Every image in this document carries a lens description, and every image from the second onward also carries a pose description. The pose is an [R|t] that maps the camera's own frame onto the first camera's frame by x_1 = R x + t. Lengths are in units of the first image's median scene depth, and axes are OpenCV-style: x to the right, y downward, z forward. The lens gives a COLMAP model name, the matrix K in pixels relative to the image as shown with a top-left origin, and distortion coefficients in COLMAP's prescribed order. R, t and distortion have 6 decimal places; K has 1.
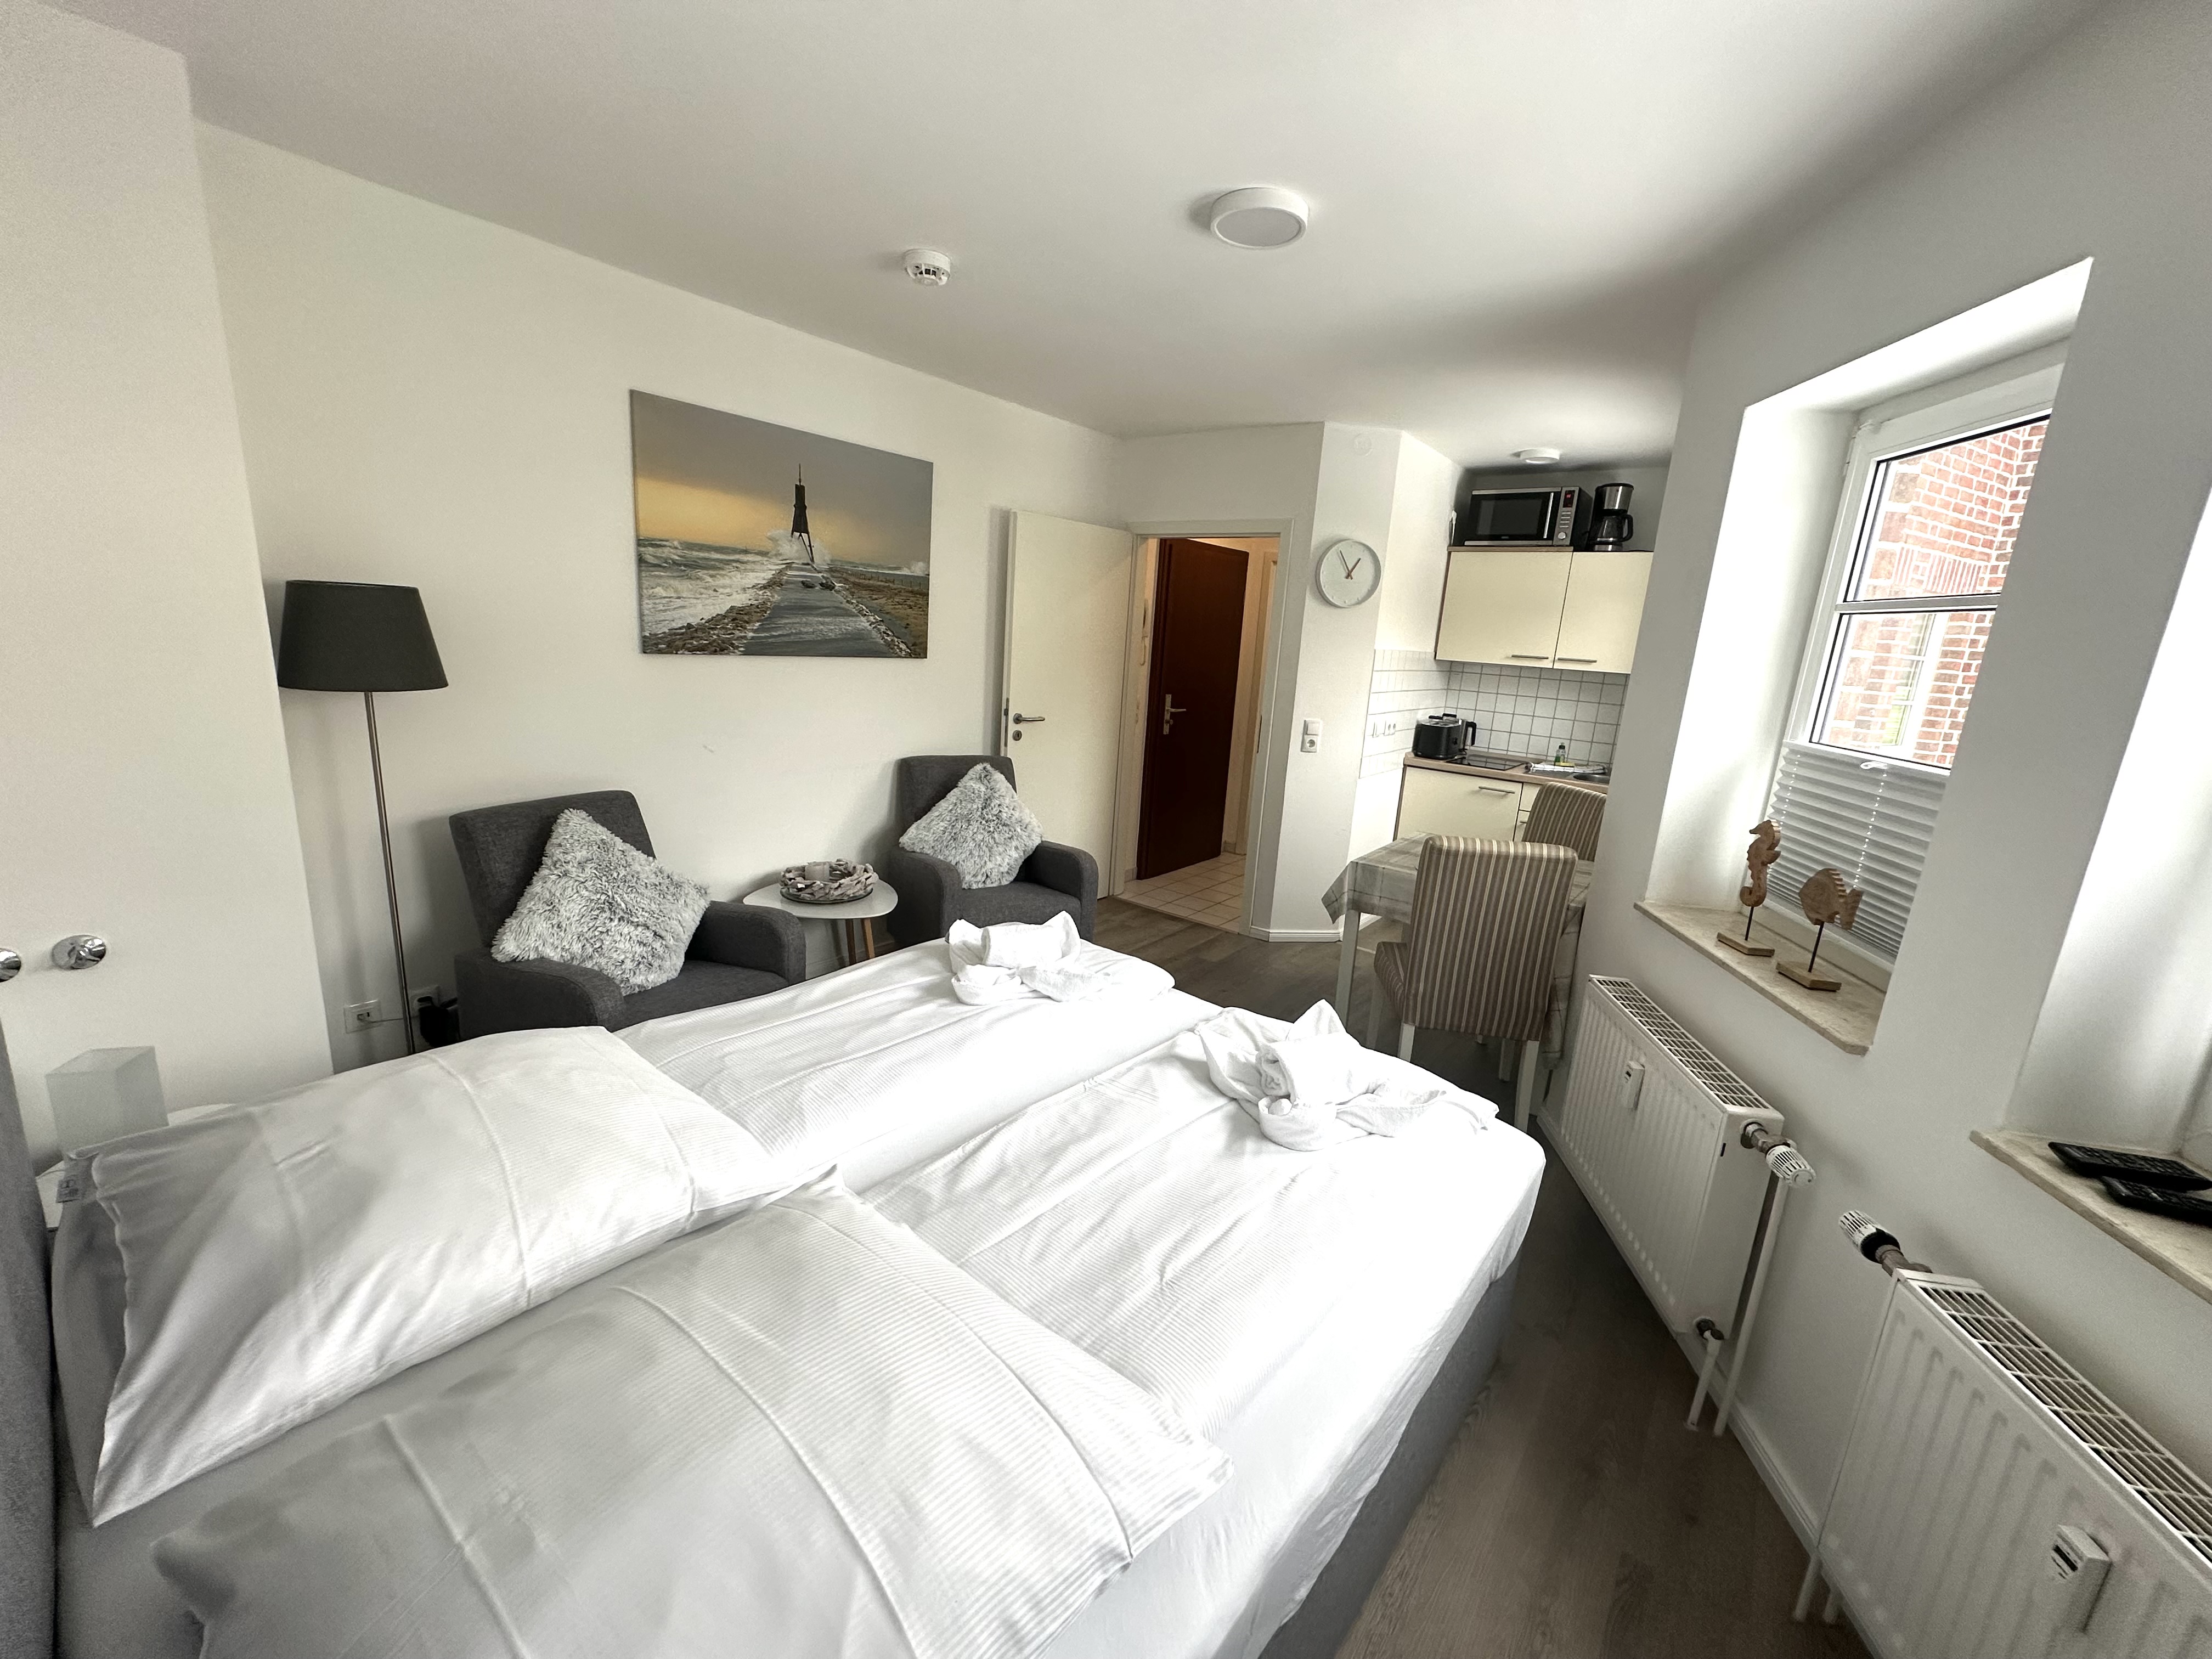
lens RADIAL K [[887.8, 0, 1106.0], [0, 887.8, 829.5], [0, 0, 1]] dist [-0.003509, -0.000314]
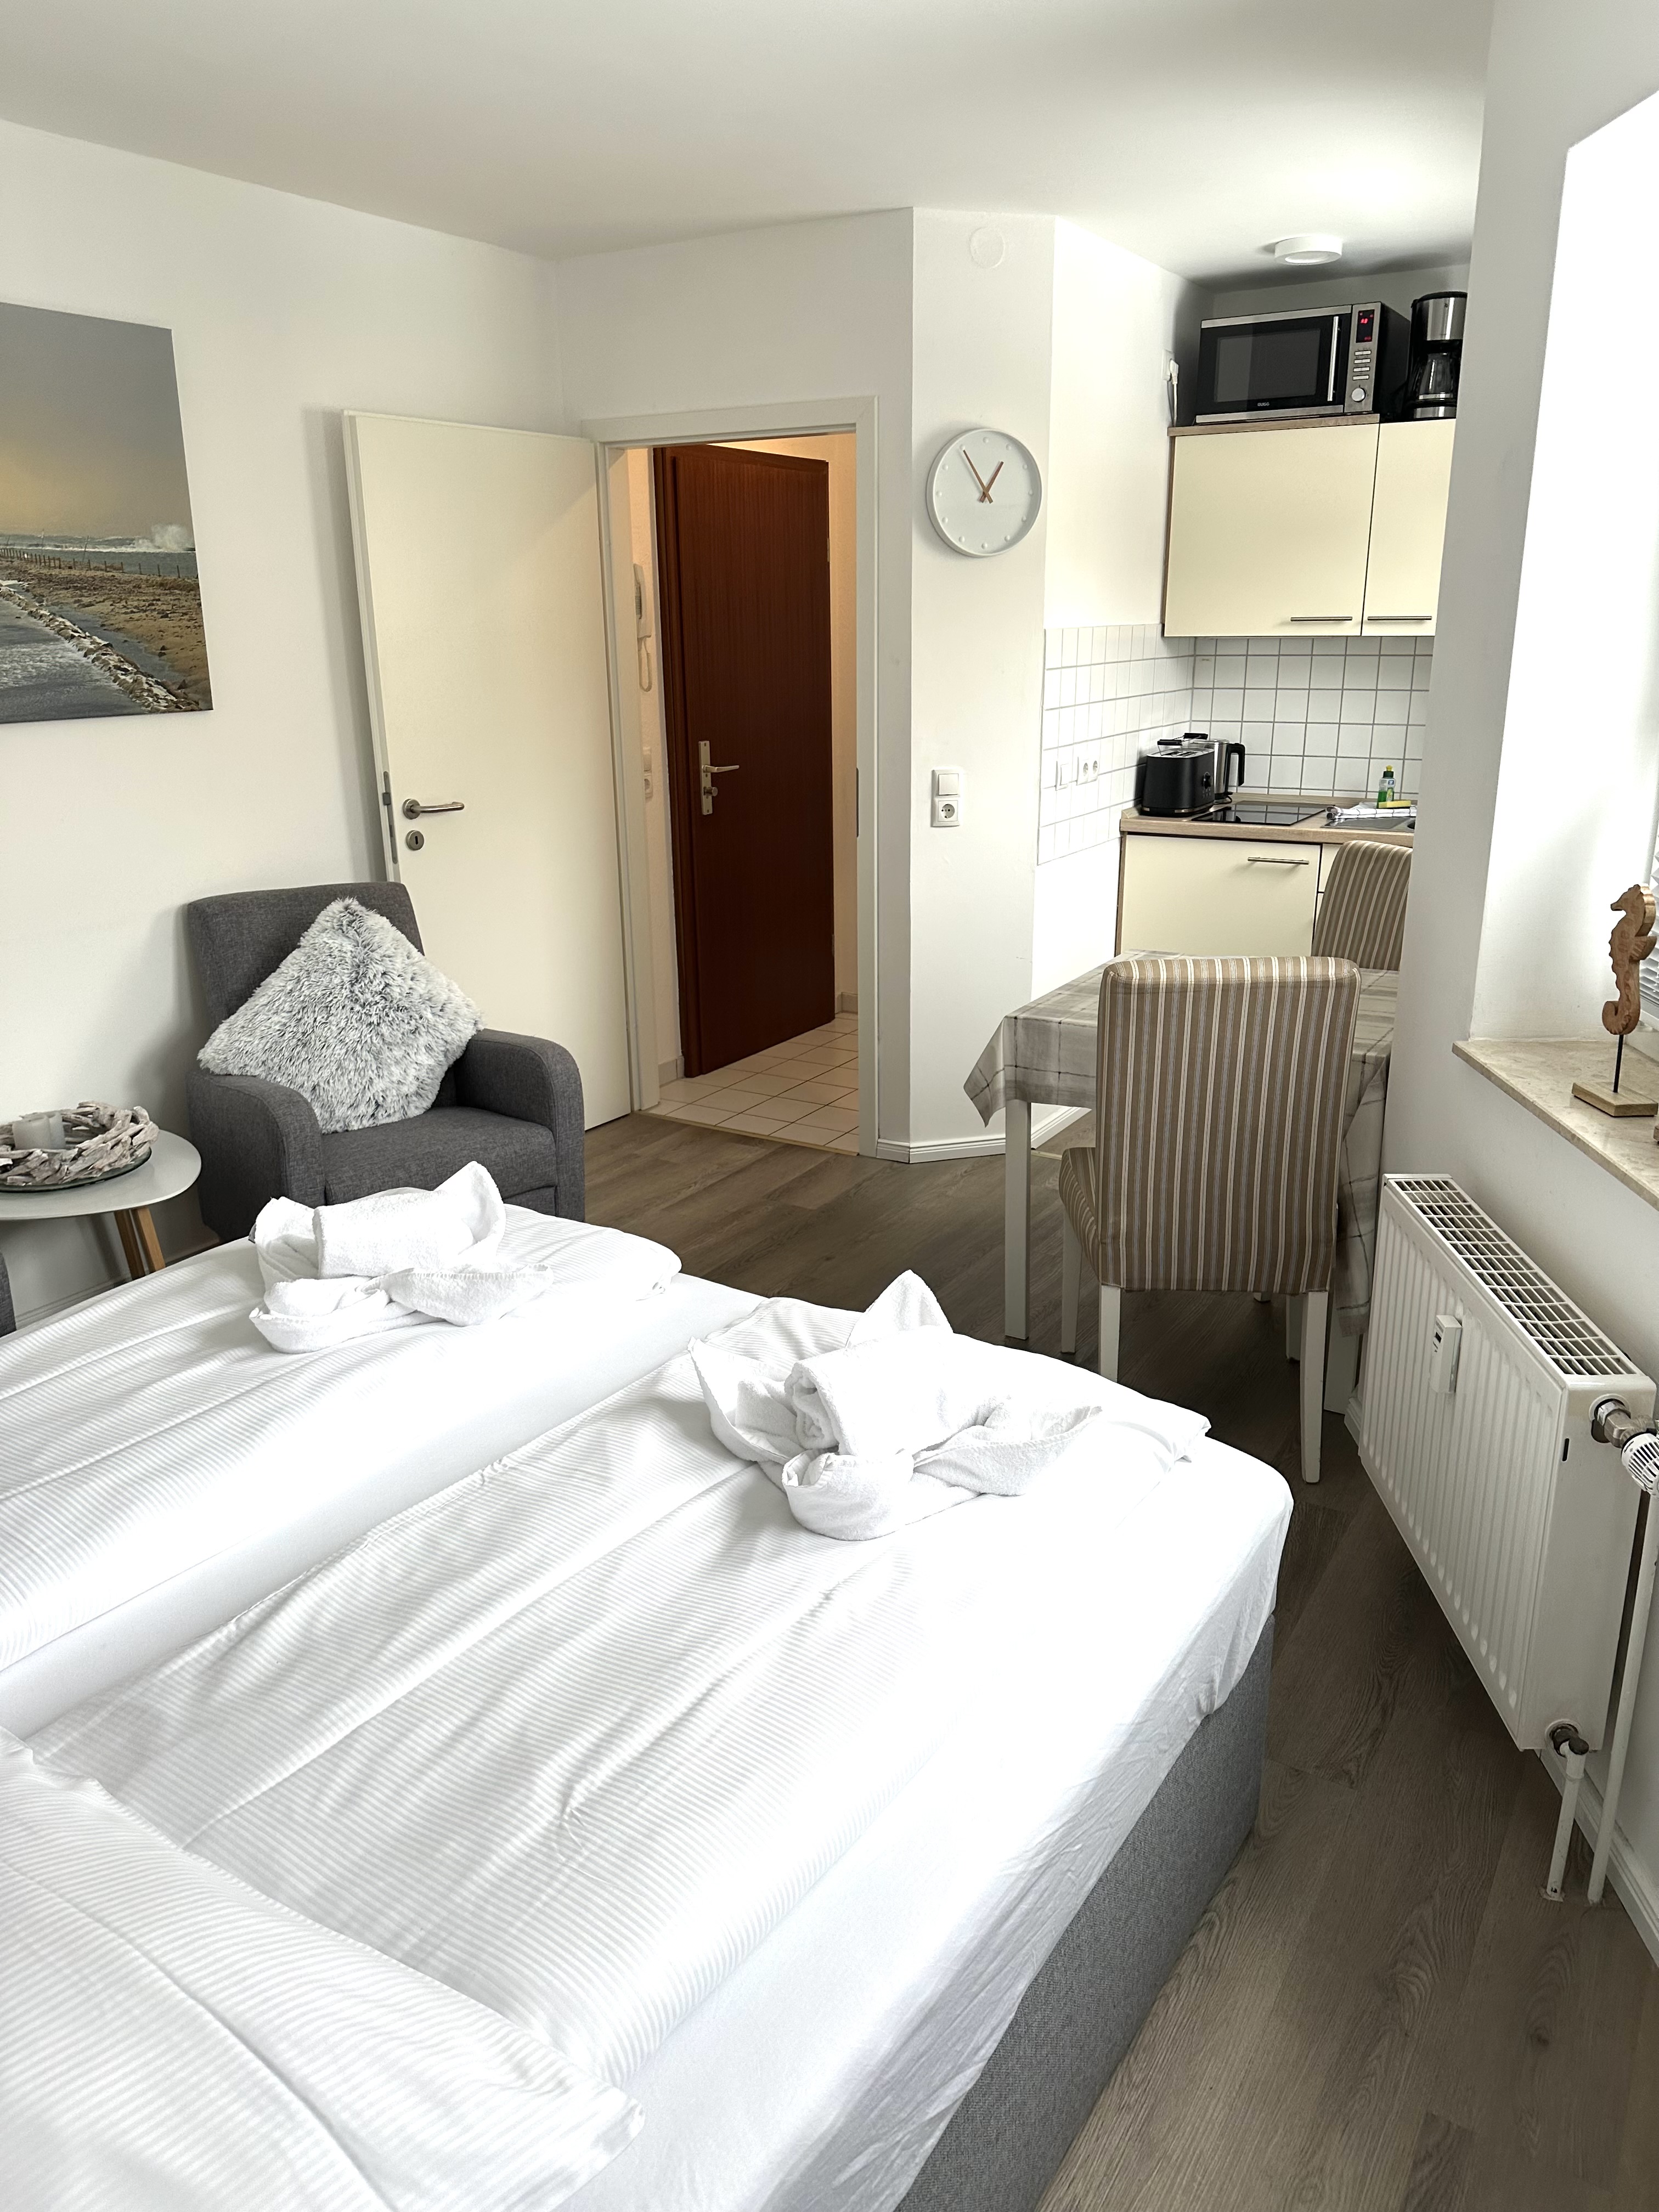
lens RADIAL K [[1554.2, 0, 846.6], [0, 1554.2, 1102.8], [0, 0, 1]] dist [0.123751, -0.200386]
pose [[0.990444, -0.103781, 0.090831, 0.071719], [0.096034, 0.991667, 0.085872, -0.004641], [-0.098986, -0.076329, 0.992157, 0.002949]]
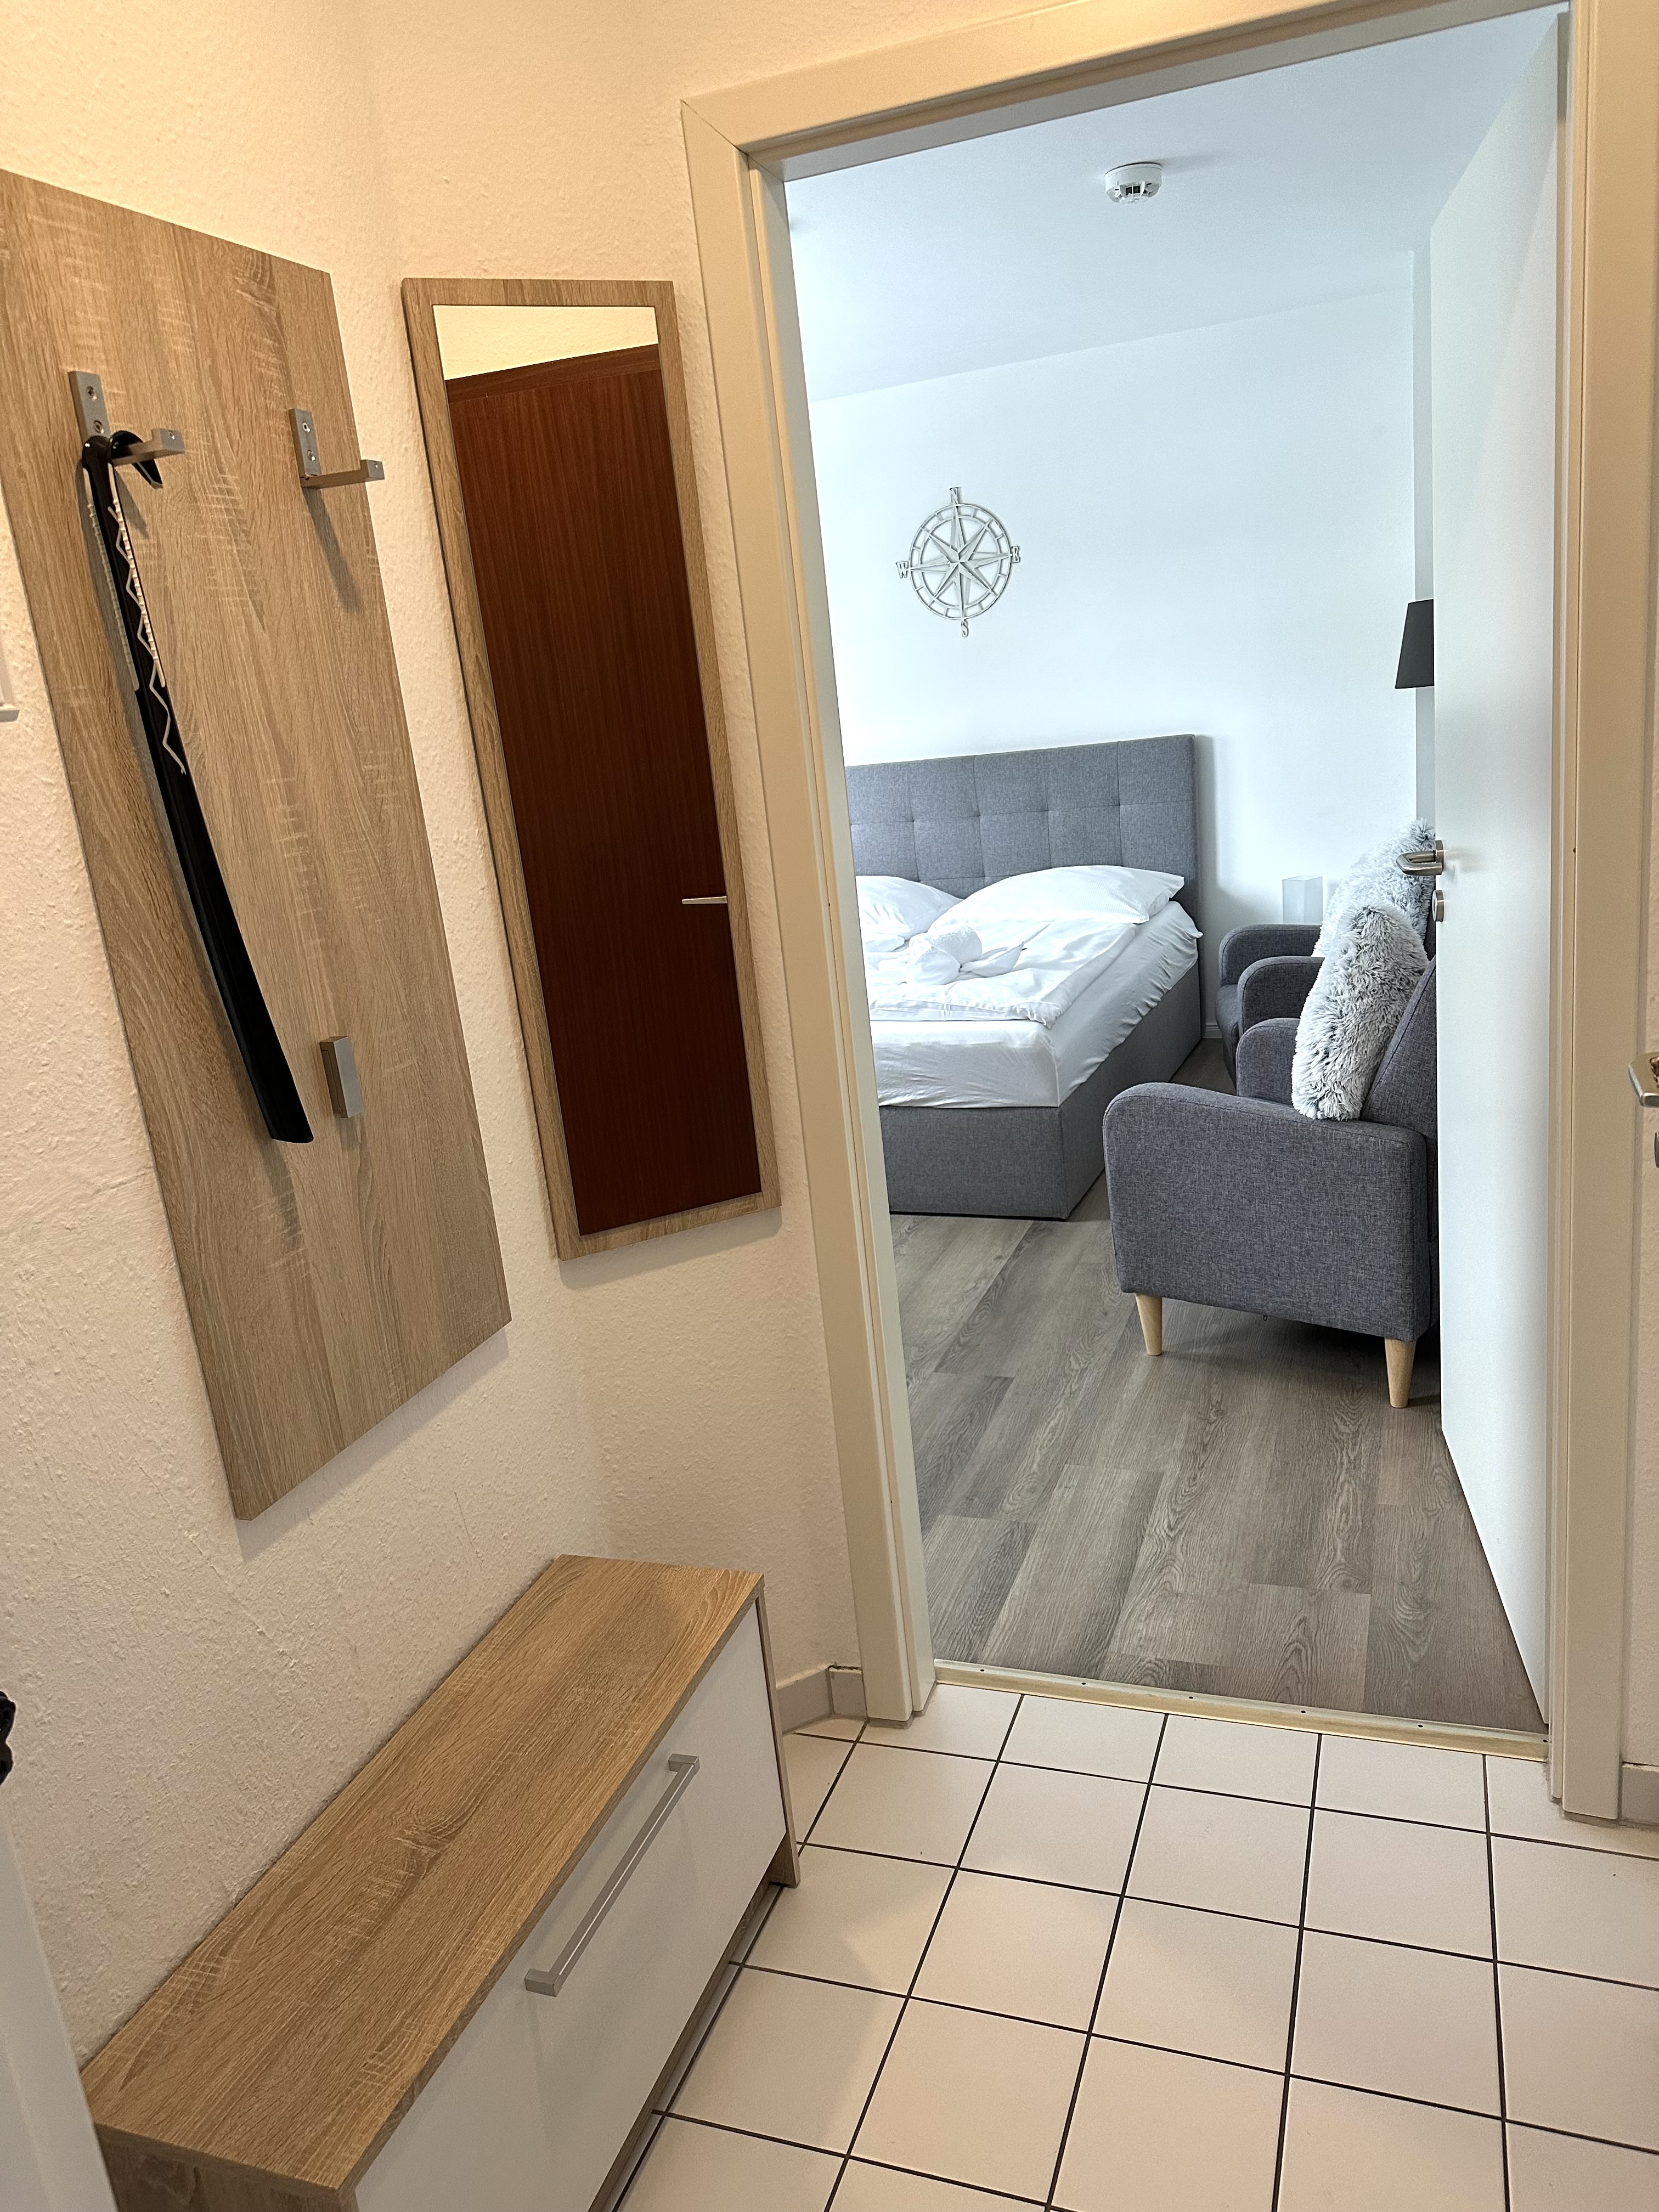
lens RADIAL K [[1552.6, 0, 838.8], [0, 1552.6, 1105.4], [0, 0, 1]] dist [0.176628, -0.355782]
pose [[-0.949234, 0.113144, -0.293520, 0.424157], [-0.028388, 0.898459, 0.438140, -0.374013], [0.313288, 0.424230, -0.849635, 1.829924]]
